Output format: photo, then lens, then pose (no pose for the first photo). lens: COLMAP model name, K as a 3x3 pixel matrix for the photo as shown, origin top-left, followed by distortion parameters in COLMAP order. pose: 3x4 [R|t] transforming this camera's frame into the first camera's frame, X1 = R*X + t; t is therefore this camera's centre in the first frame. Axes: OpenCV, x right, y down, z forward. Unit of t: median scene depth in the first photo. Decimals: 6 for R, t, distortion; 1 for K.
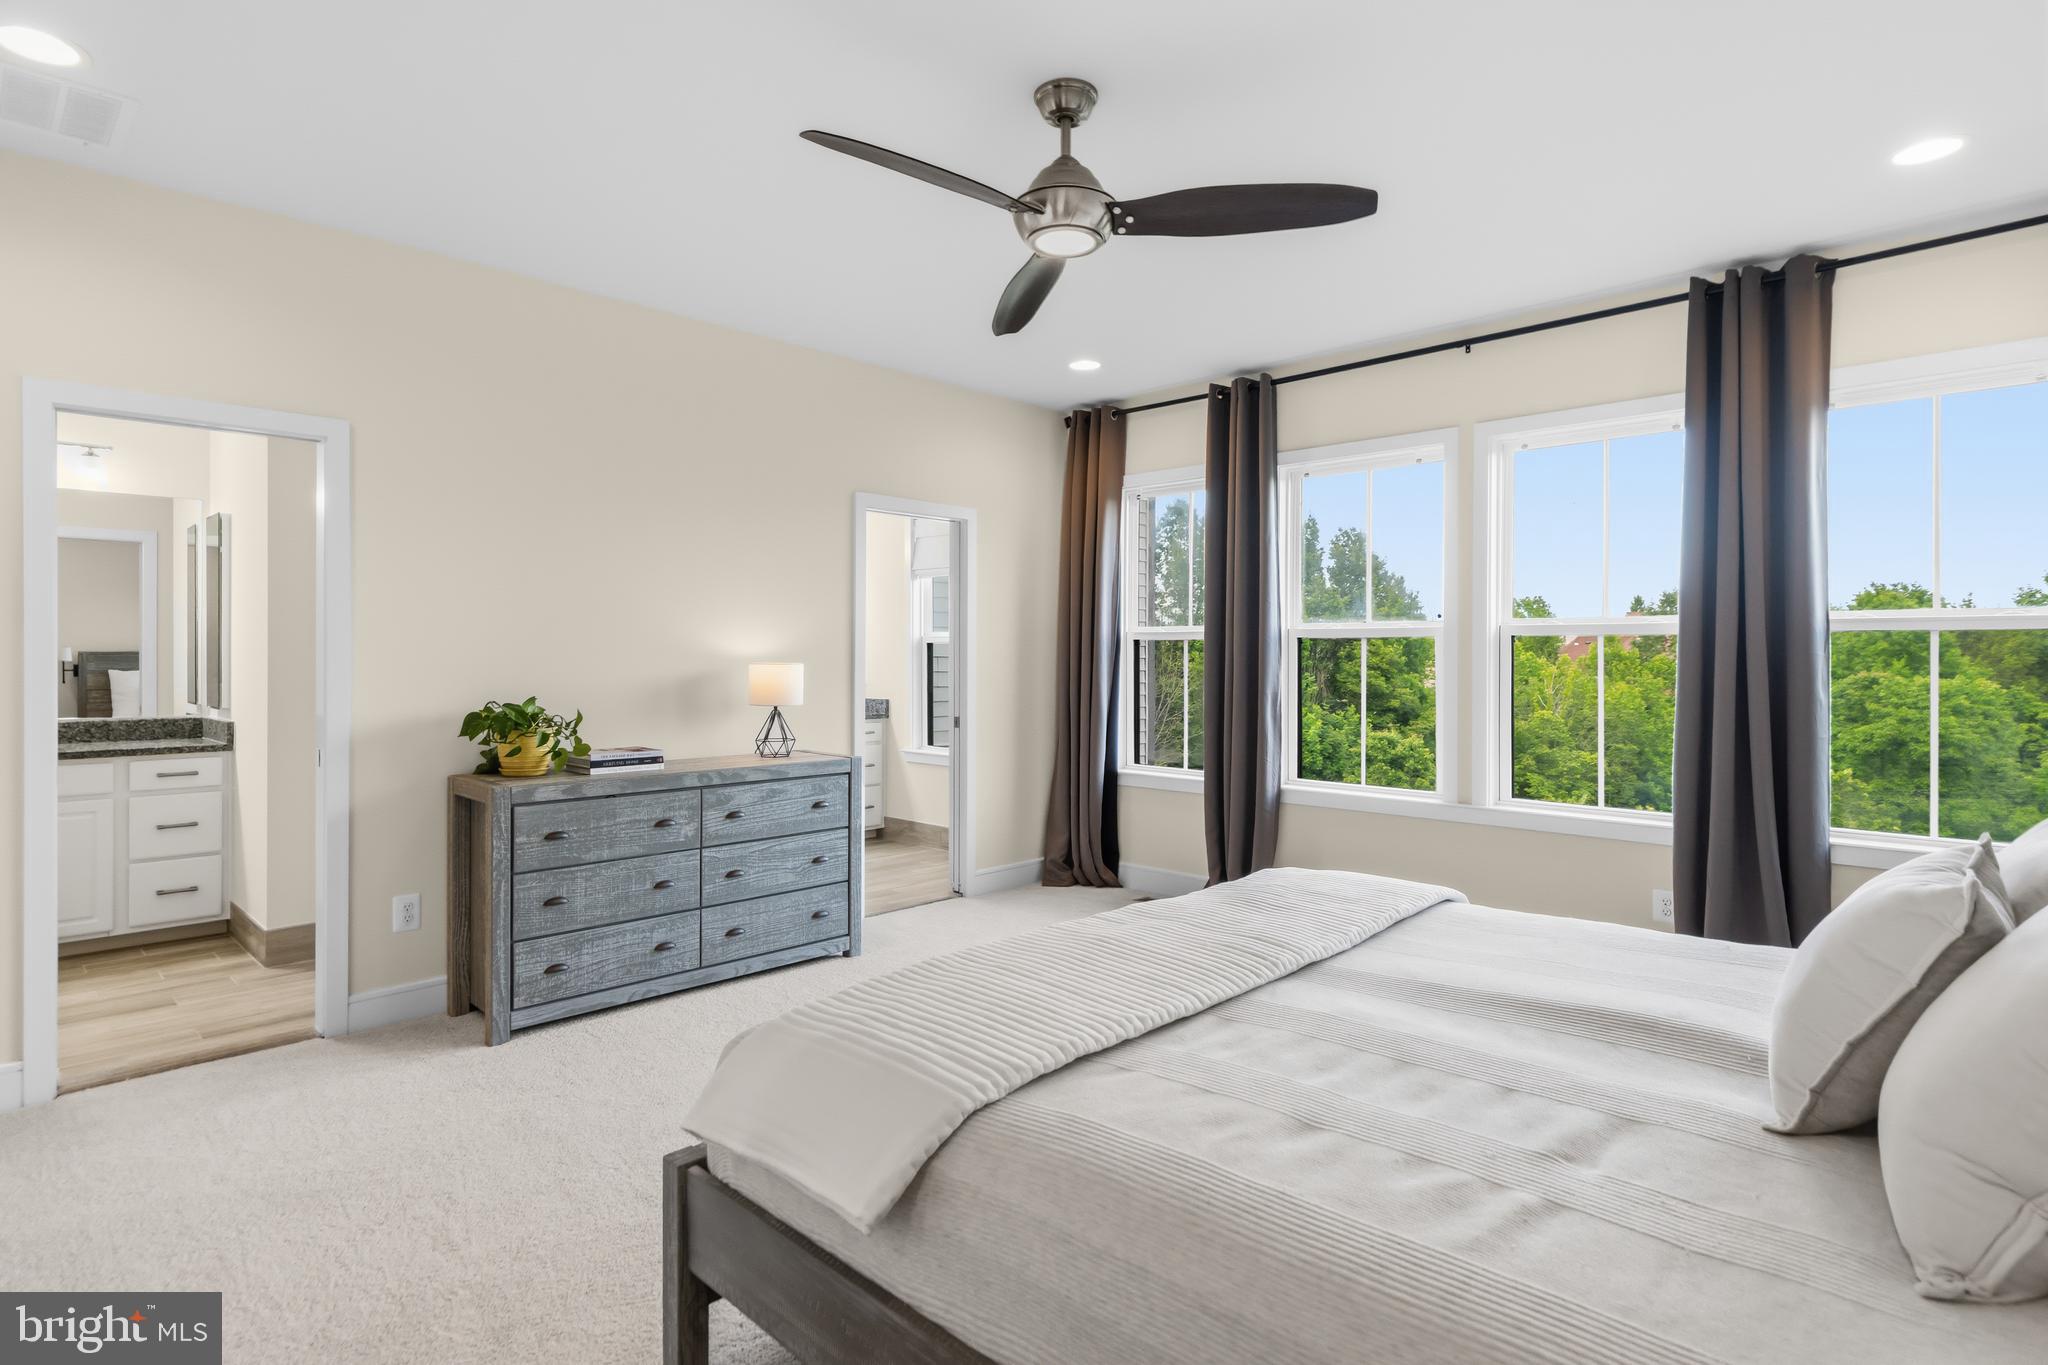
lens RADIAL K [[1066.8, 0, 1001.4], [0, 1066.8, 654.2], [0, 0, 1]] dist [0.000224, 0.001623]
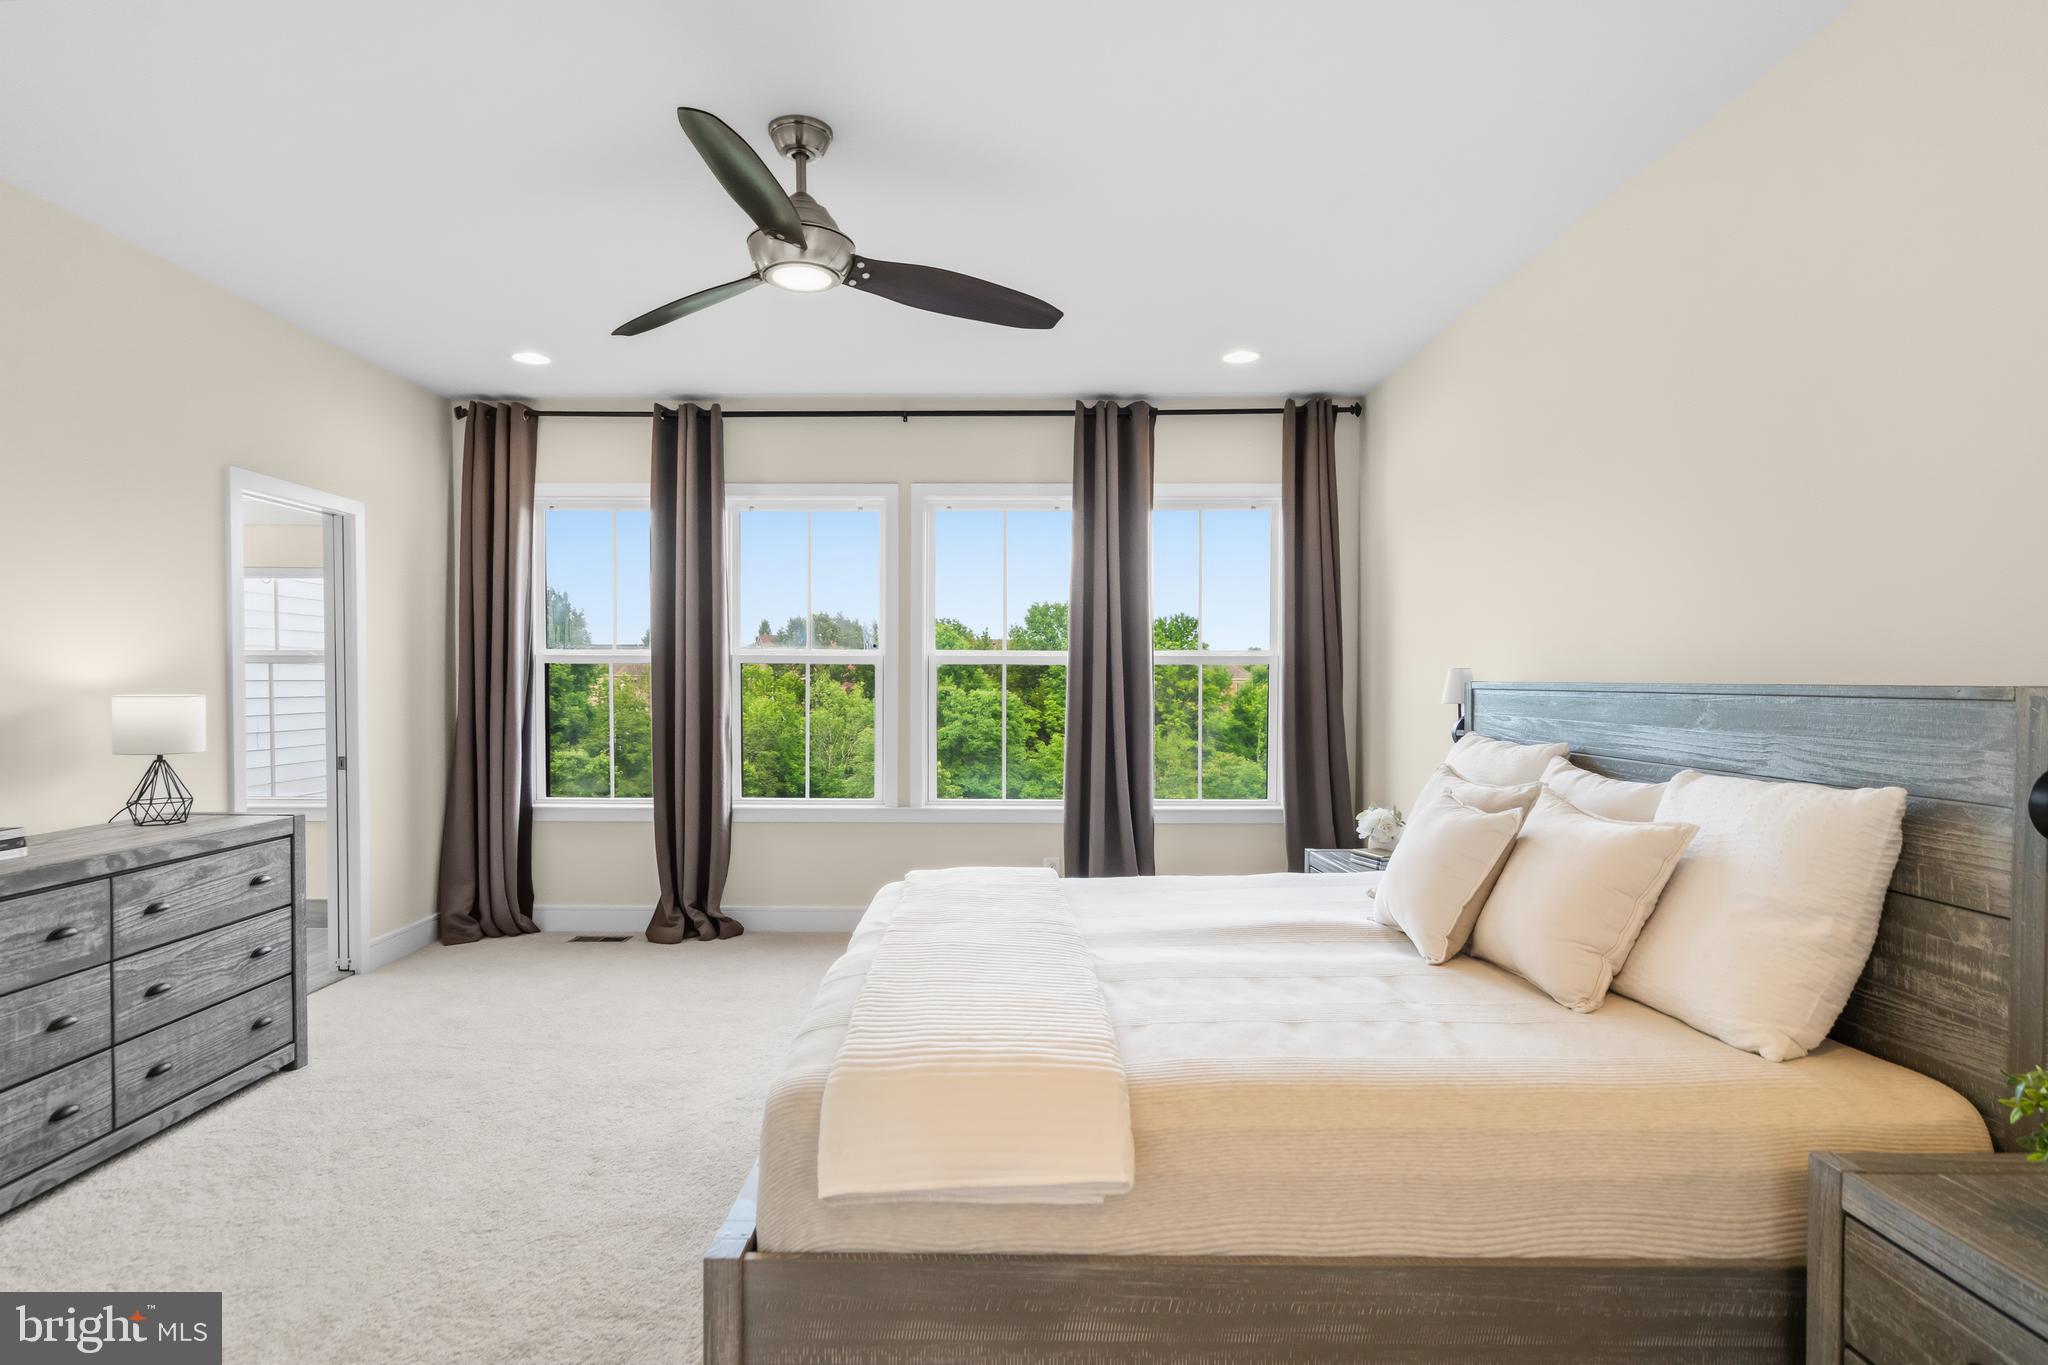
lens RADIAL K [[1066.8, 0, 1005.5], [0, 1066.8, 700.3], [0, 0, 1]] dist [0.000224, 0.001623]
pose [[0.716725, -0.017148, 0.697145, -0.333793], [-0.001839, 0.999648, 0.026480, -0.009217], [-0.697354, -0.020260, 0.716441, 0.086817]]
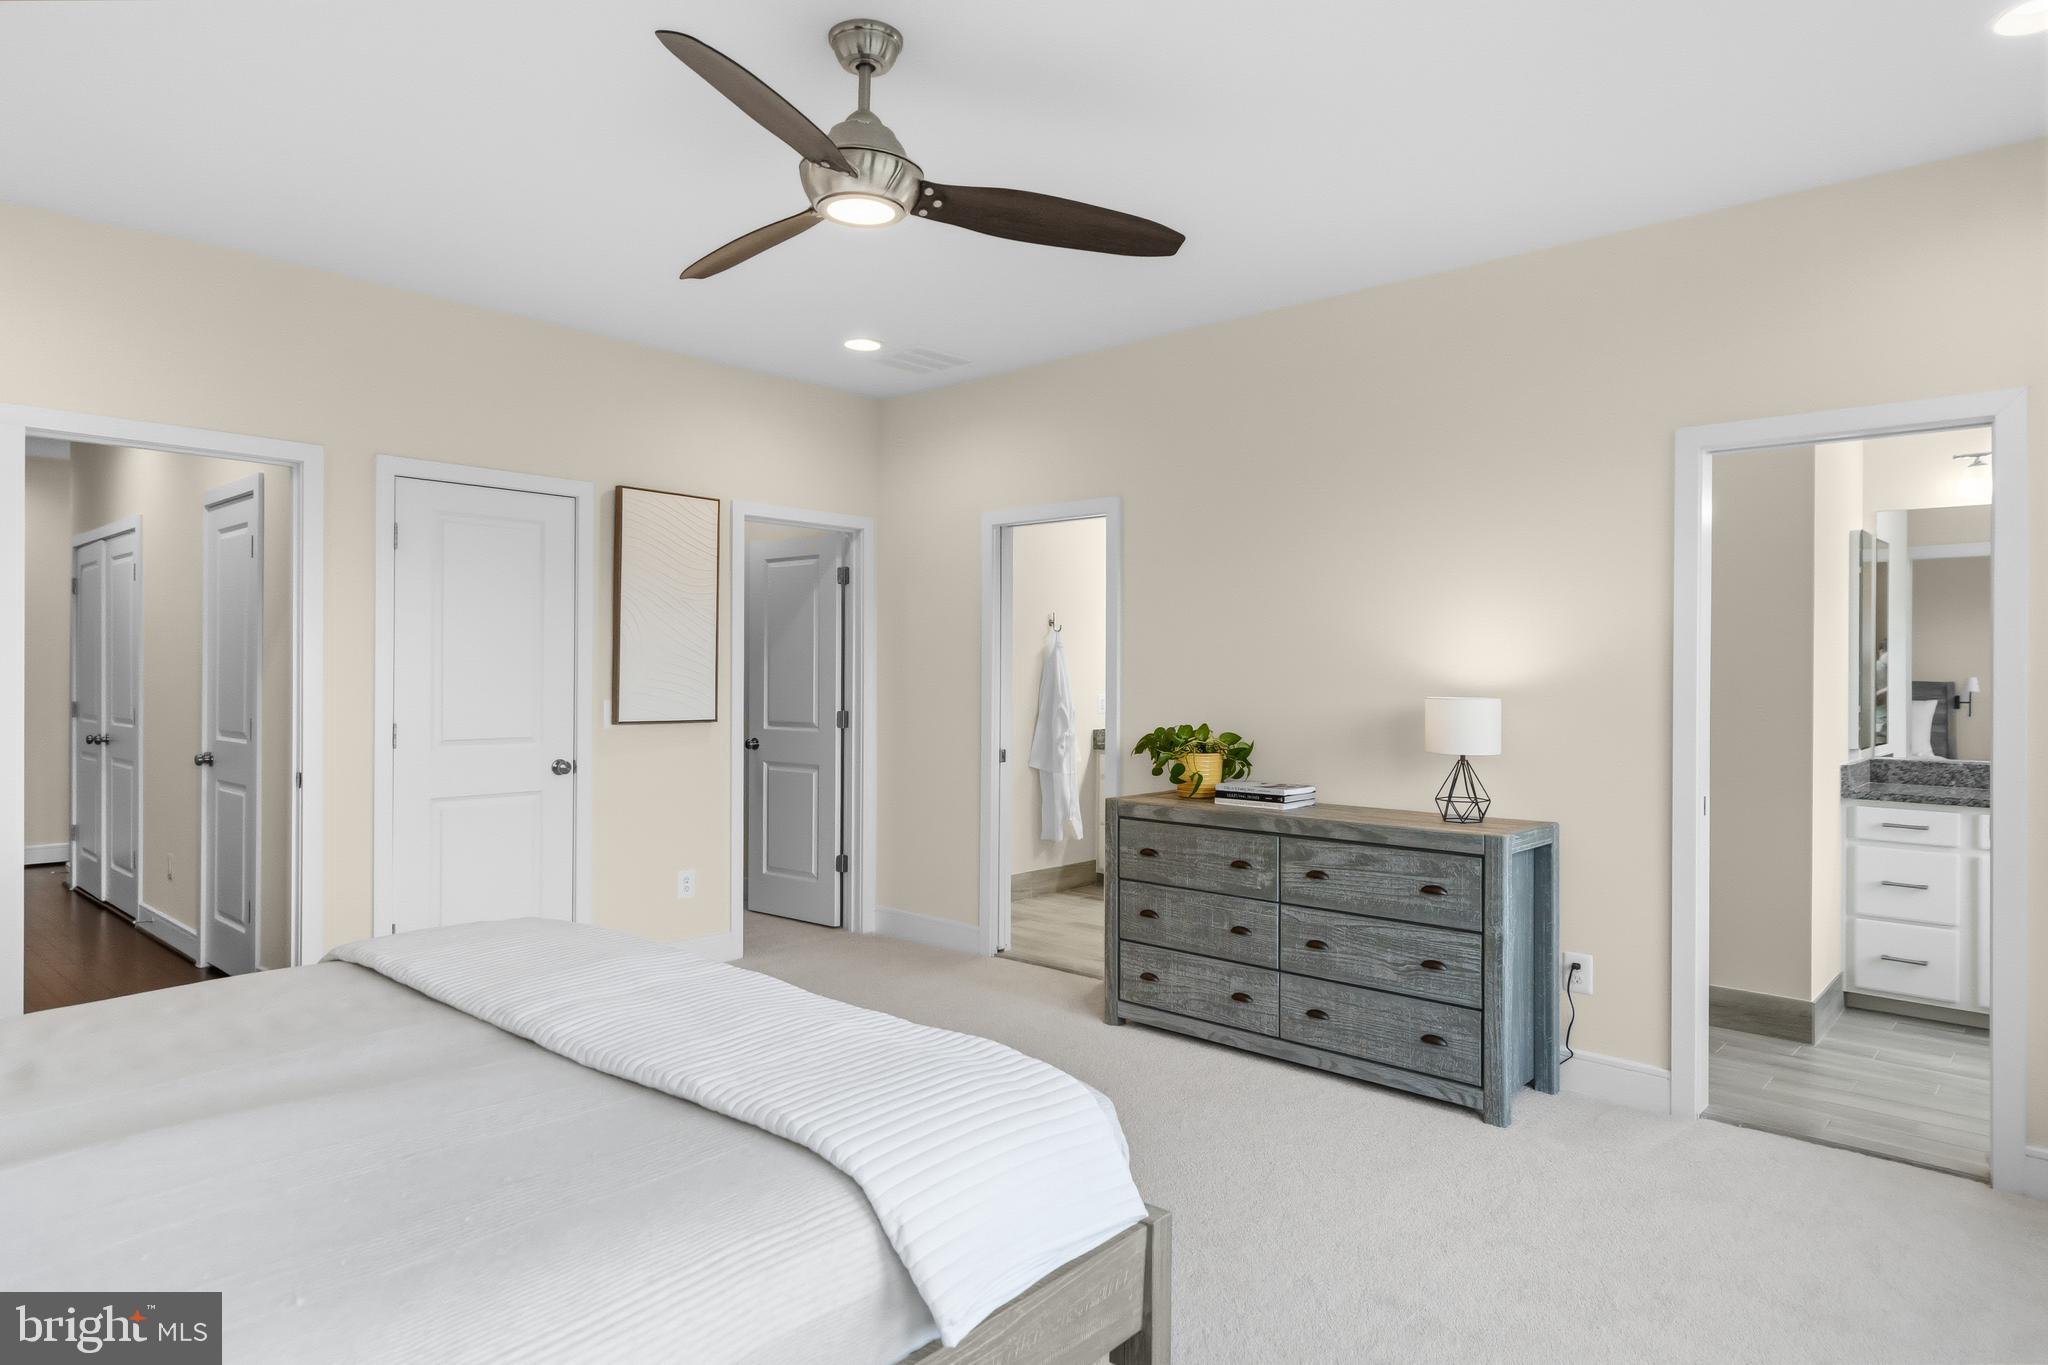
lens RADIAL K [[1198.2, 0, 1022.0], [0, 1198.2, 668.5], [0, 0, 1]] dist [0.006791, -0.000243]
pose [[0.037933, -0.006946, -0.999256, 0.679514], [-0.004977, 0.999962, -0.007140, -0.004673], [0.999268, 0.005245, 0.037897, 0.719038]]
